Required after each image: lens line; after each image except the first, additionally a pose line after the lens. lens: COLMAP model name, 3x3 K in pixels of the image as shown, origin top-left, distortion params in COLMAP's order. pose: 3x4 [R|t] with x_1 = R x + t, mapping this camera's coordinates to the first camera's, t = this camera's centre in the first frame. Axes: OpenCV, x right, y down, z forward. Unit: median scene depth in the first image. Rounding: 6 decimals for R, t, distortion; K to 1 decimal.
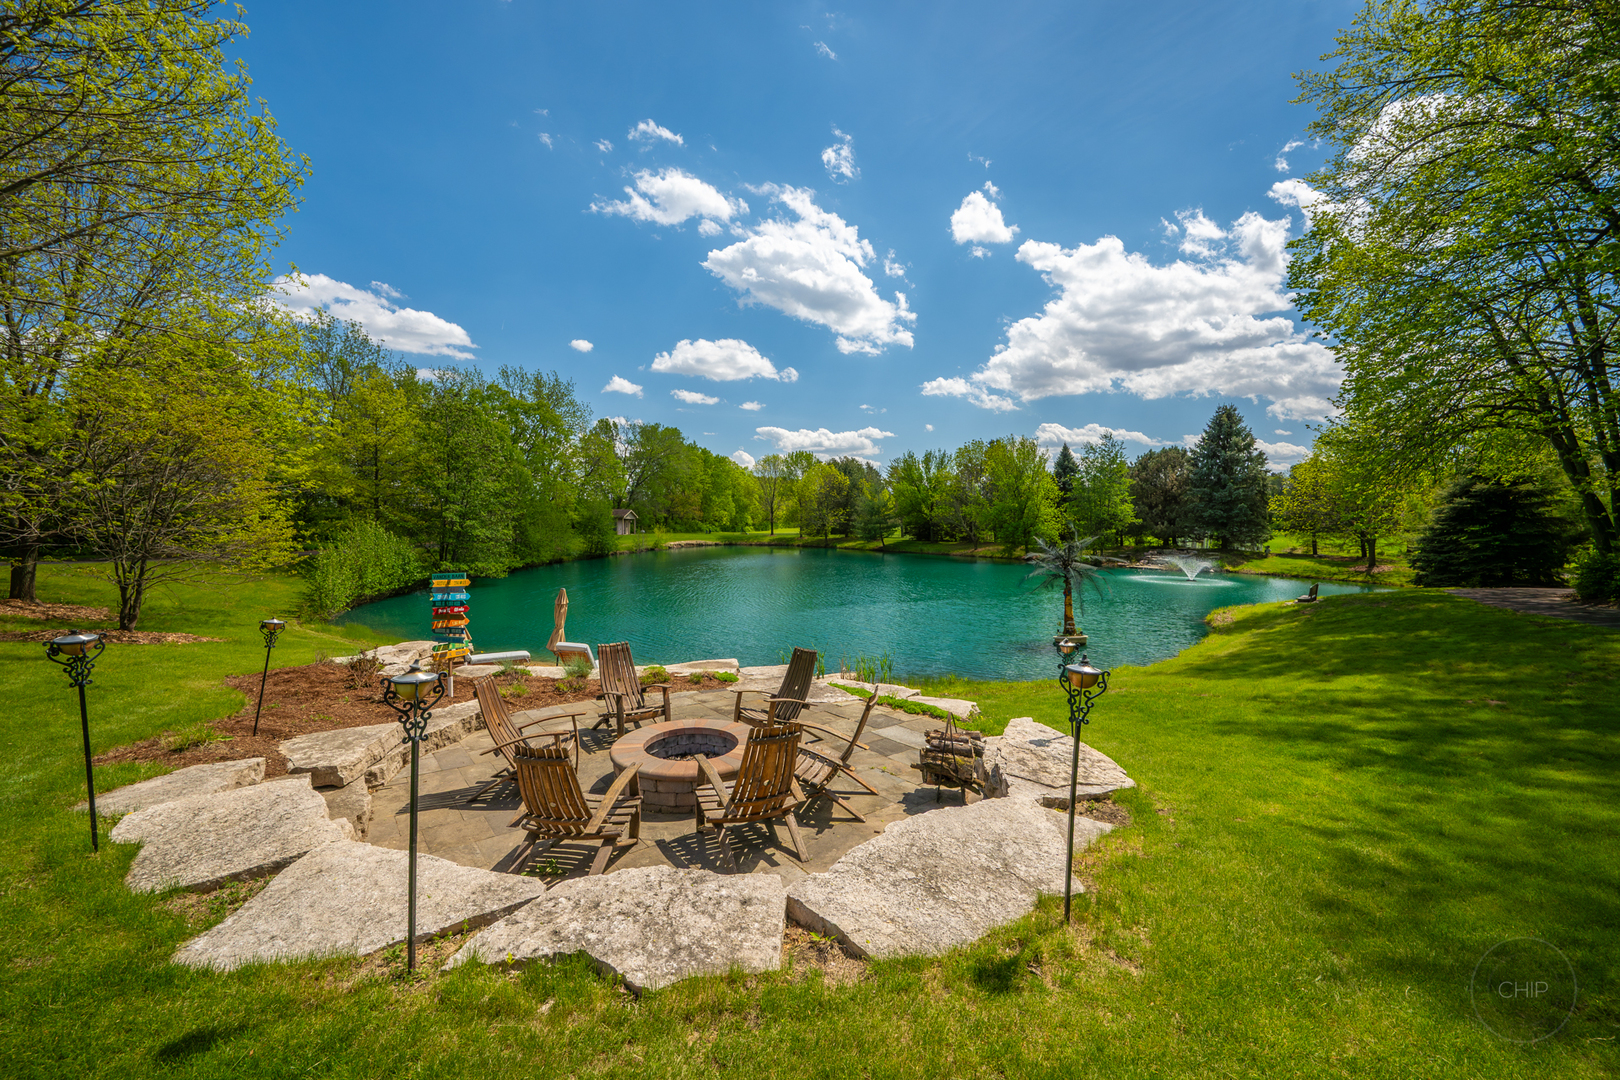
lens RADIAL K [[642.5, 0, 822.2], [0, 642.5, 541.3], [0, 0, 1]] dist [0.000714, 0.001273]
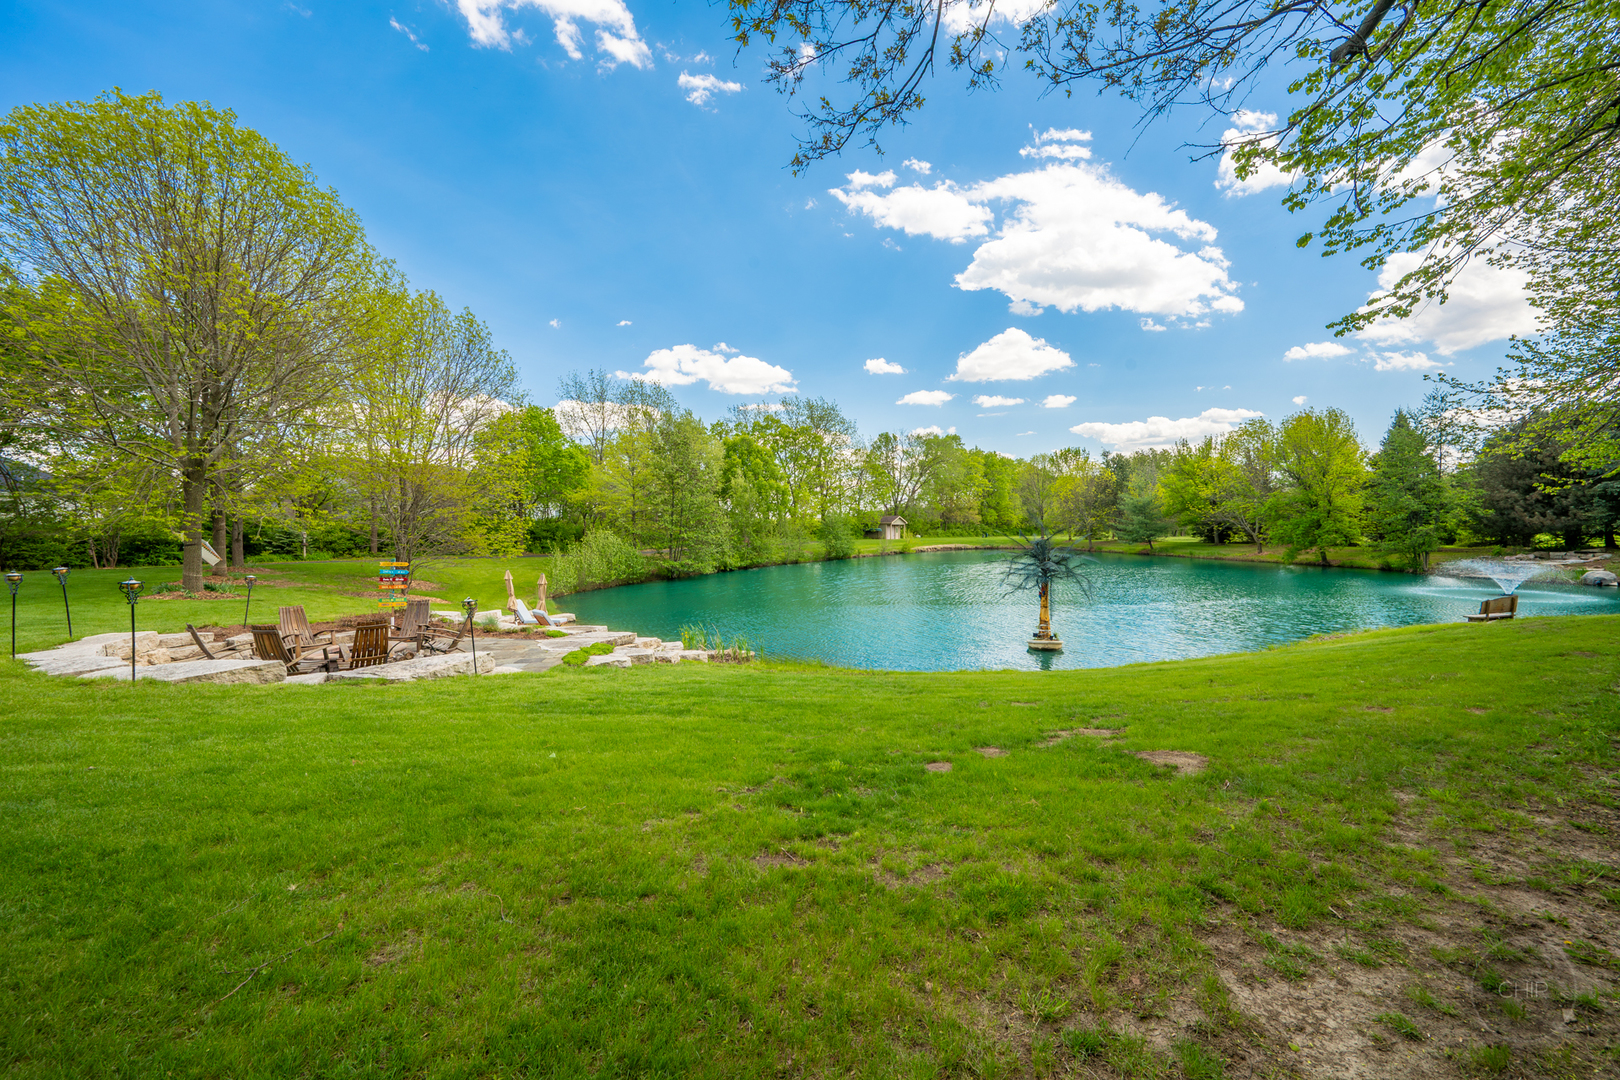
lens RADIAL K [[642.5, 0, 806.4], [0, 642.5, 532.2], [0, 0, 1]] dist [0.000714, 0.001273]
pose [[0.858177, -0.011994, -0.513215, 0.100089], [0.001609, 0.999785, -0.020675, 0.000575], [0.513352, 0.016917, 0.858011, -0.005020]]
